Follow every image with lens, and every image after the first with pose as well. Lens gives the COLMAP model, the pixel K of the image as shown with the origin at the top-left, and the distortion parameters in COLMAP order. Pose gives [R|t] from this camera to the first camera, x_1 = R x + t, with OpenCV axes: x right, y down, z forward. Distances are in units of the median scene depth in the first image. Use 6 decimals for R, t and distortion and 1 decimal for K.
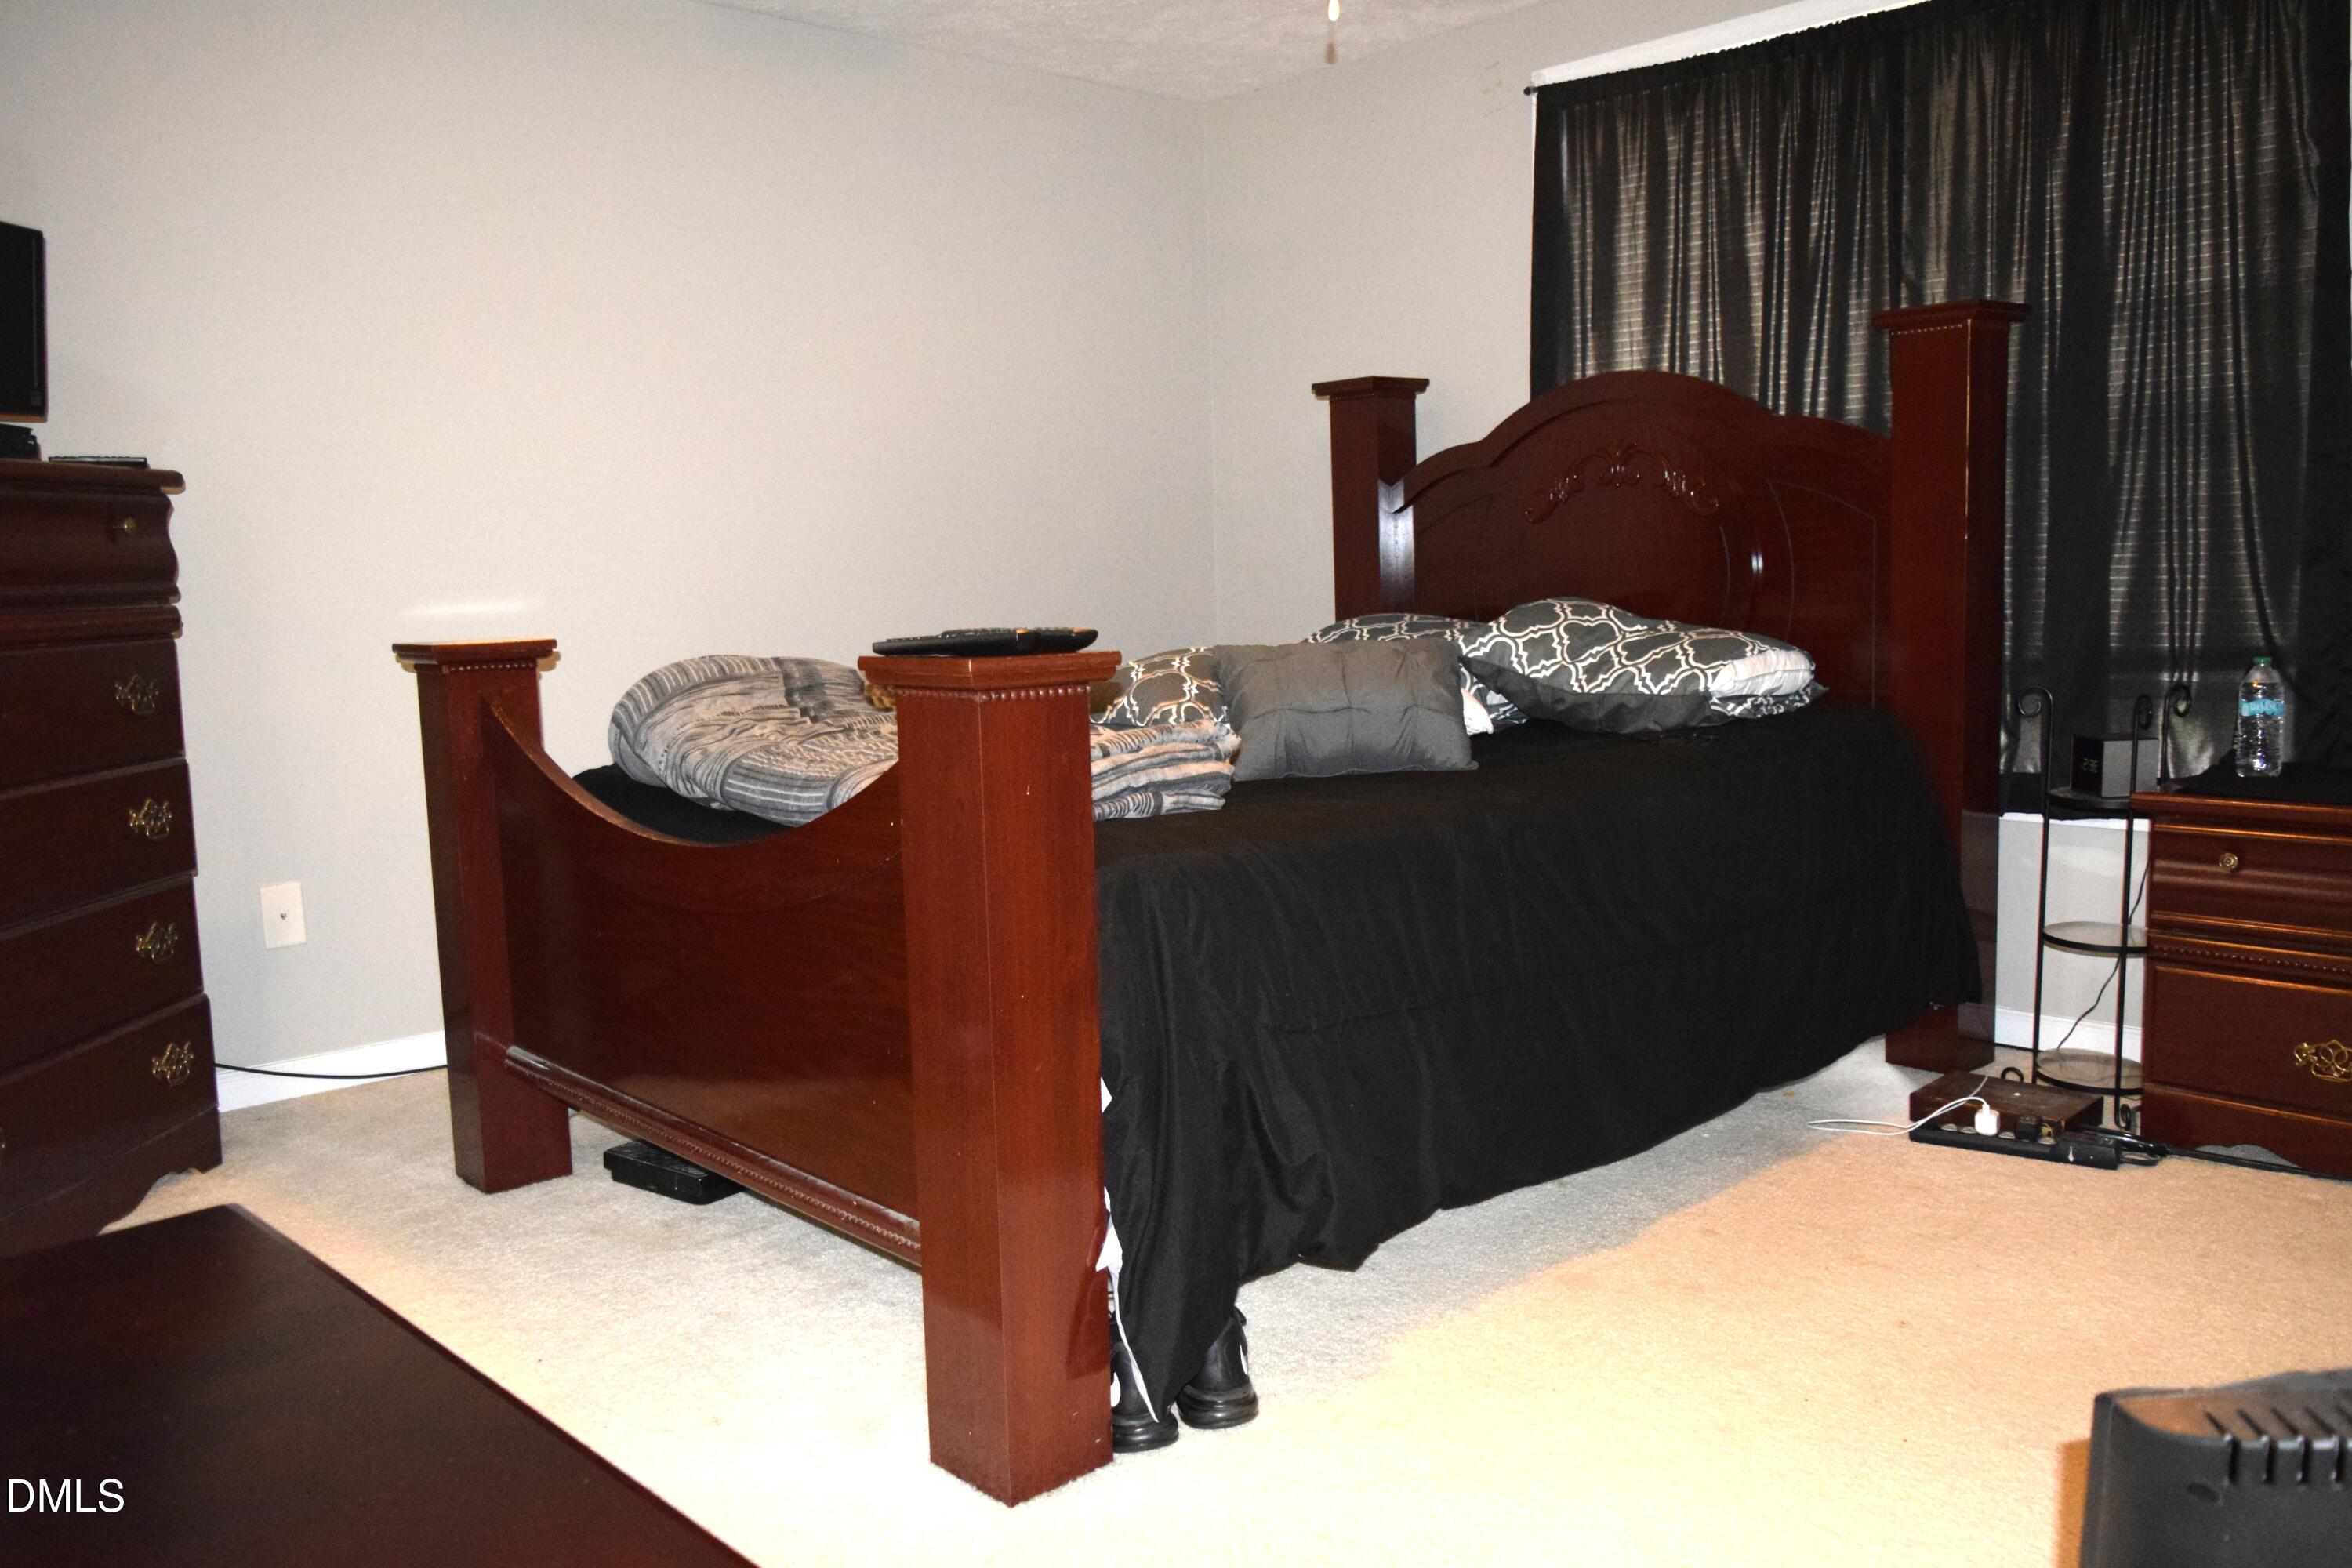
lens RADIAL K [[1826.7, 0, 1176.0], [0, 1826.7, 784.0], [0, 0, 1]] dist [0.001139, 0.002035]
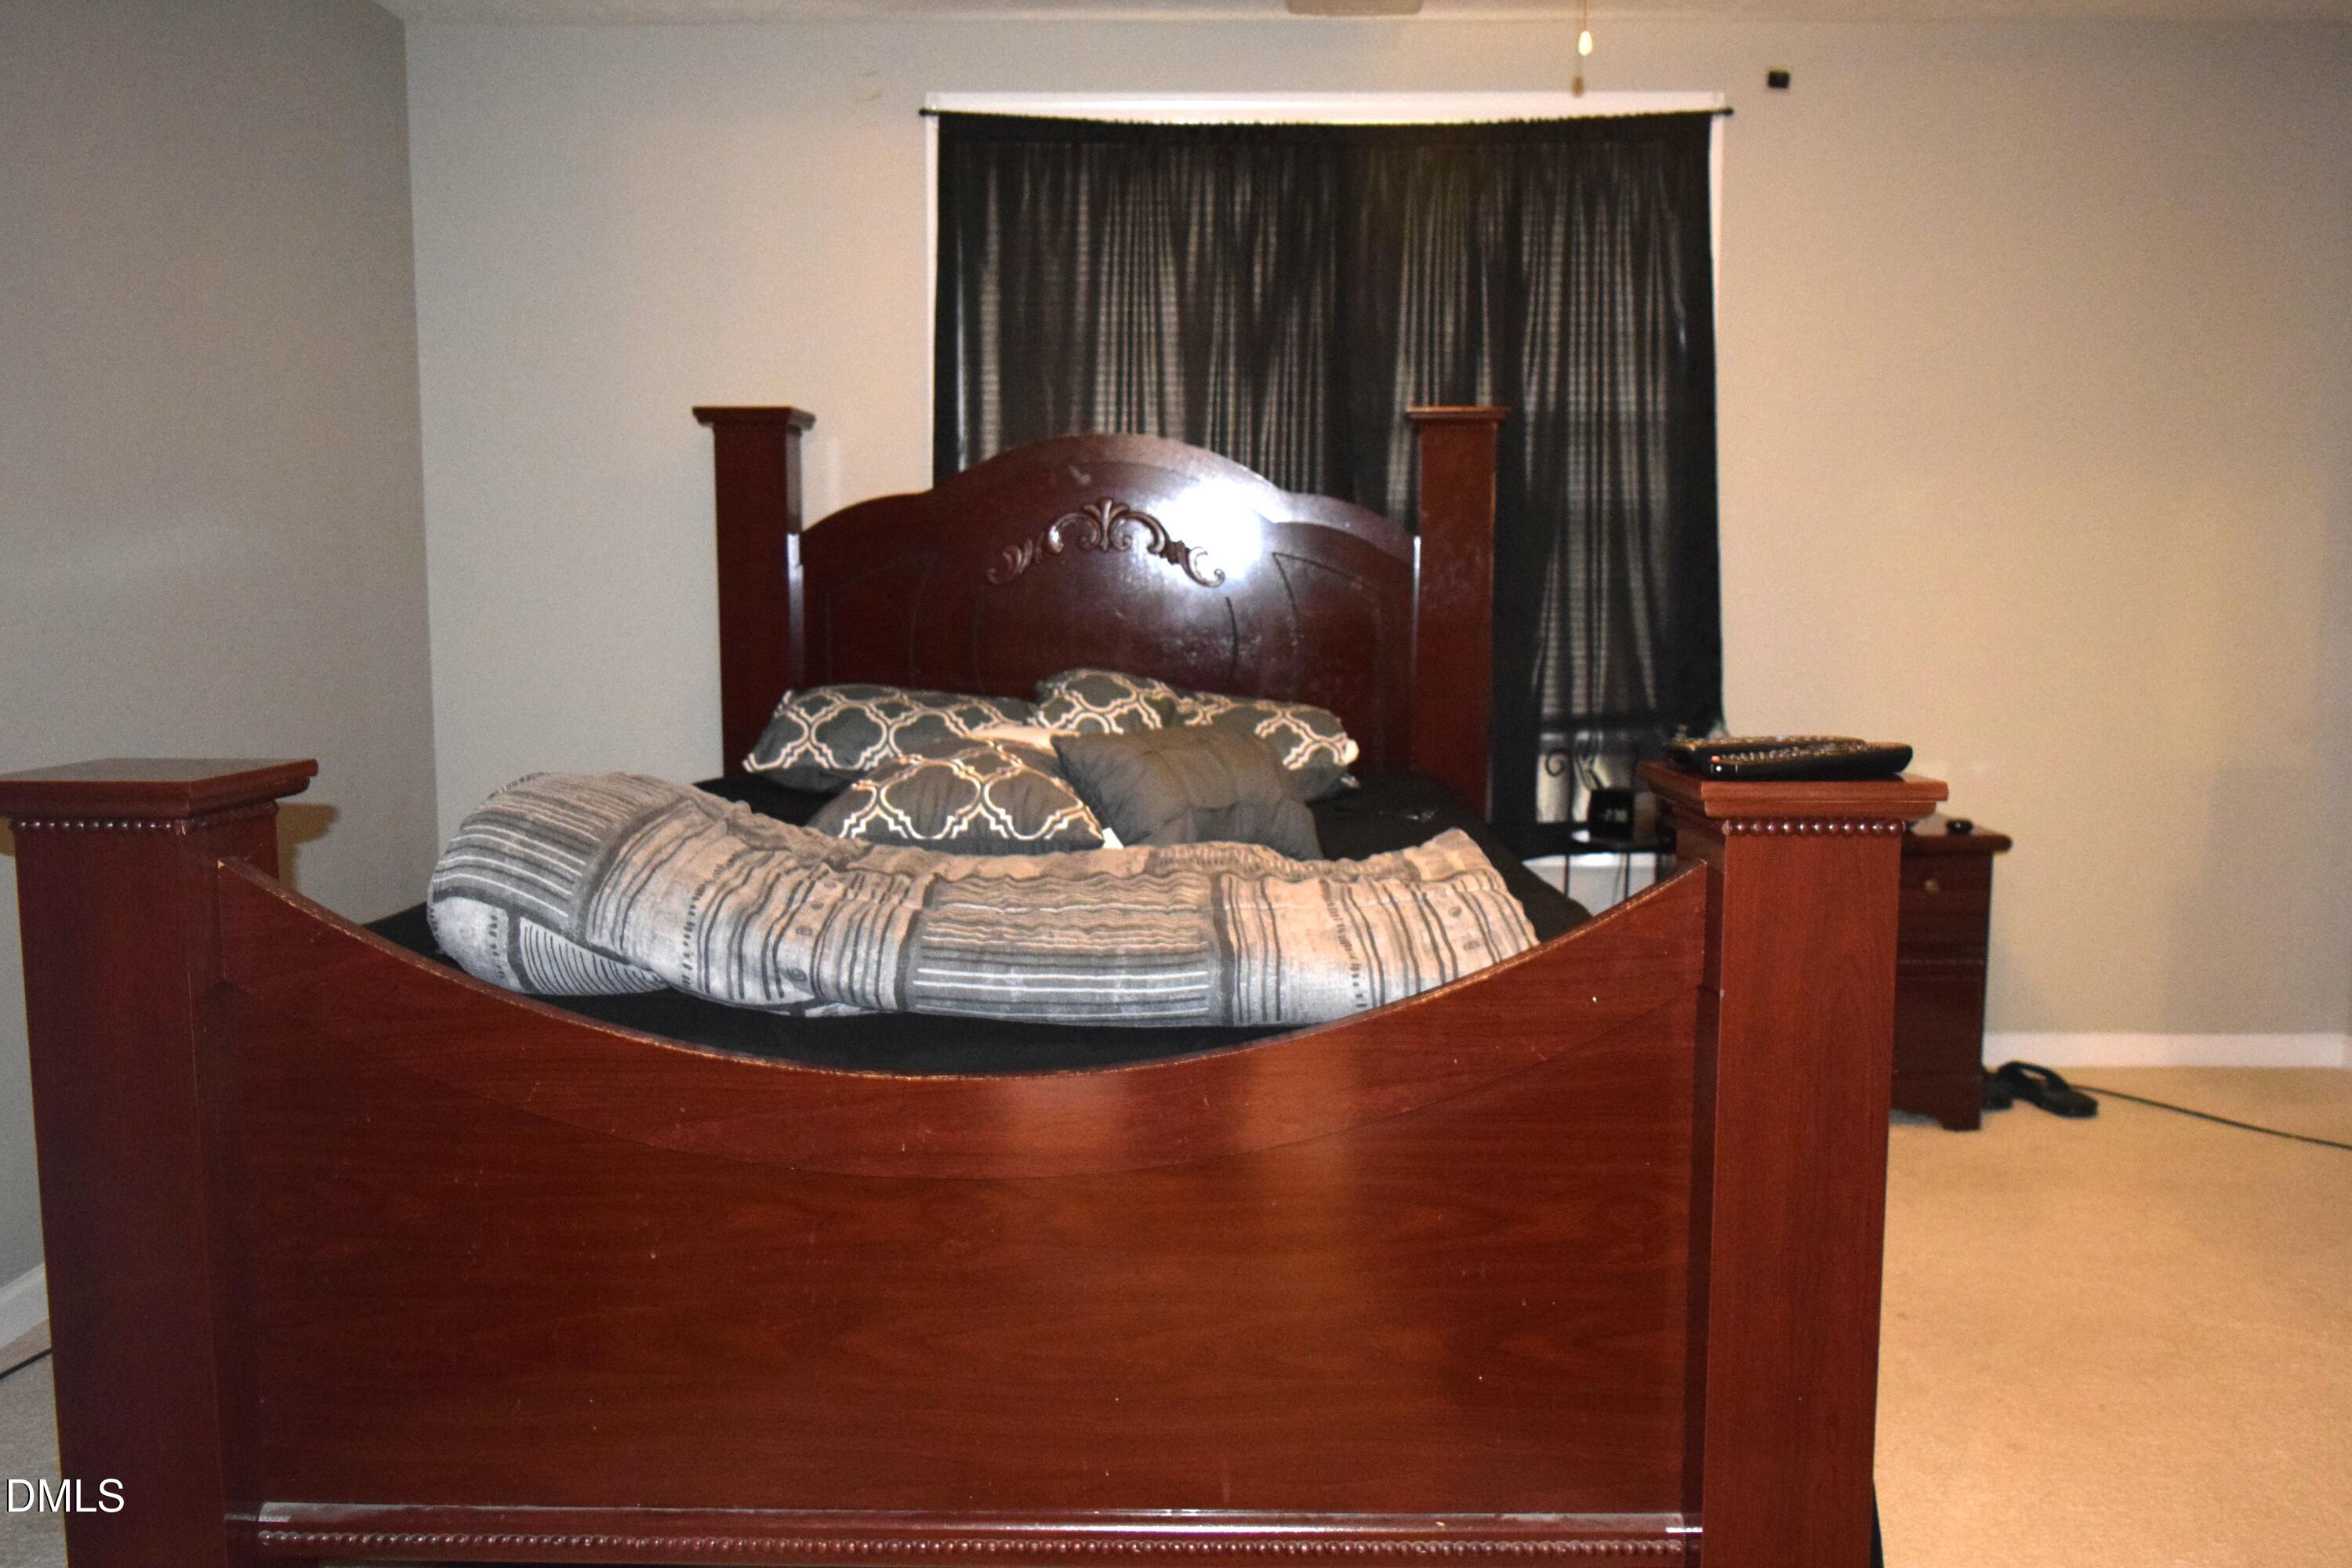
lens RADIAL K [[1826.7, 0, 1176.0], [0, 1826.7, 784.0], [0, 0, 1]] dist [0.001139, 0.002035]
pose [[0.686062, -0.049170, 0.725880, -0.497161], [0.066566, 0.997771, 0.004673, -0.049988], [-0.724491, 0.045112, 0.687806, 0.365931]]
